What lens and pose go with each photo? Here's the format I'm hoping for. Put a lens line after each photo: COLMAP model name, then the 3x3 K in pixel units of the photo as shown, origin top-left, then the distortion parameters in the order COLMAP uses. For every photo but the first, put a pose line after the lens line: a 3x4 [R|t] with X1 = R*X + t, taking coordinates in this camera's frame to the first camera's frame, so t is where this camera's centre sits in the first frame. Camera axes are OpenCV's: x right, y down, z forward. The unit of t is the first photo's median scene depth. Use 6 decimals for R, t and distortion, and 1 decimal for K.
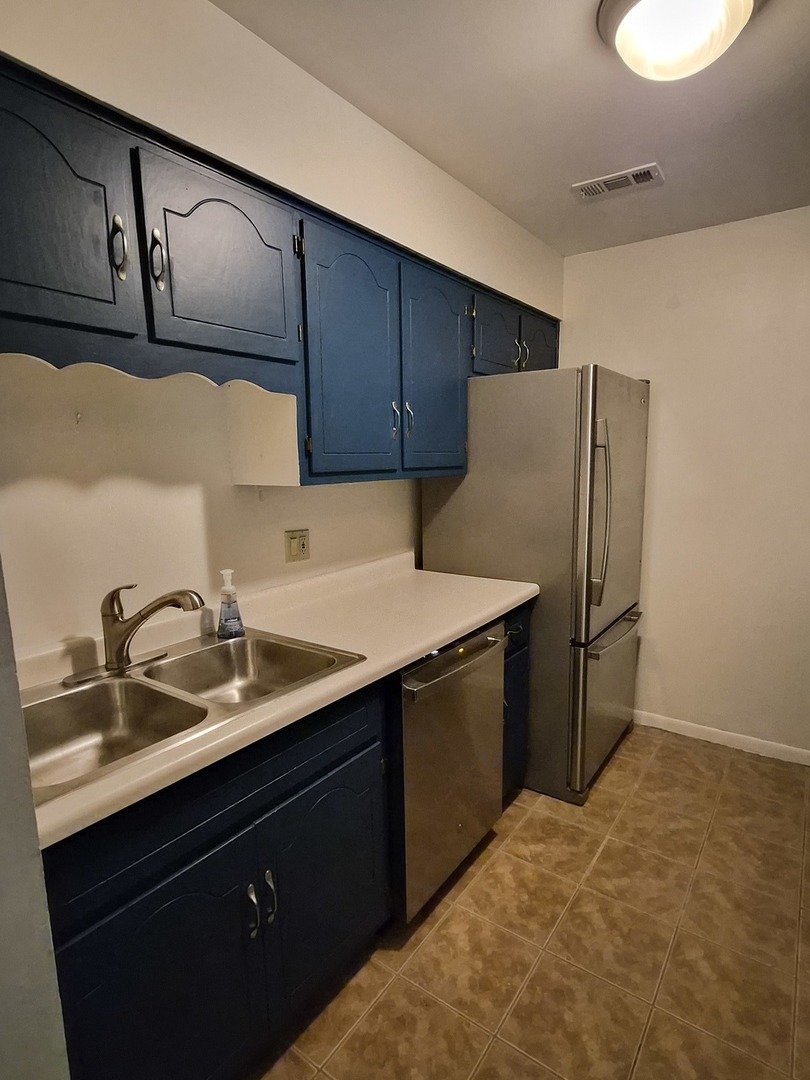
lens RADIAL K [[569.7, 0, 419.5], [0, 569.7, 551.3], [0, 0, 1]] dist [-0.001416, -0.000267]
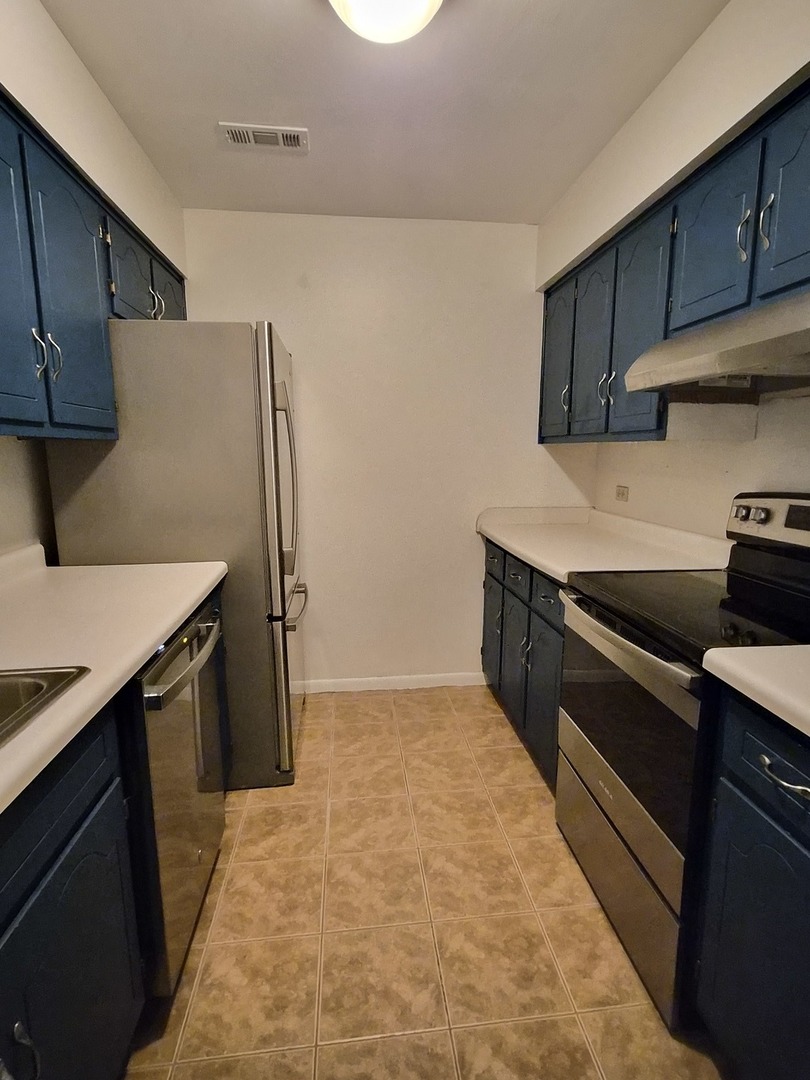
lens RADIAL K [[569.7, 0, 419.5], [0, 569.7, 551.3], [0, 0, 1]] dist [-0.001416, -0.000267]
pose [[0.742171, -0.107481, 0.661537, -0.173636], [0.105882, 0.993465, 0.042621, 0.038498], [-0.661794, 0.038413, 0.748701, 0.129510]]
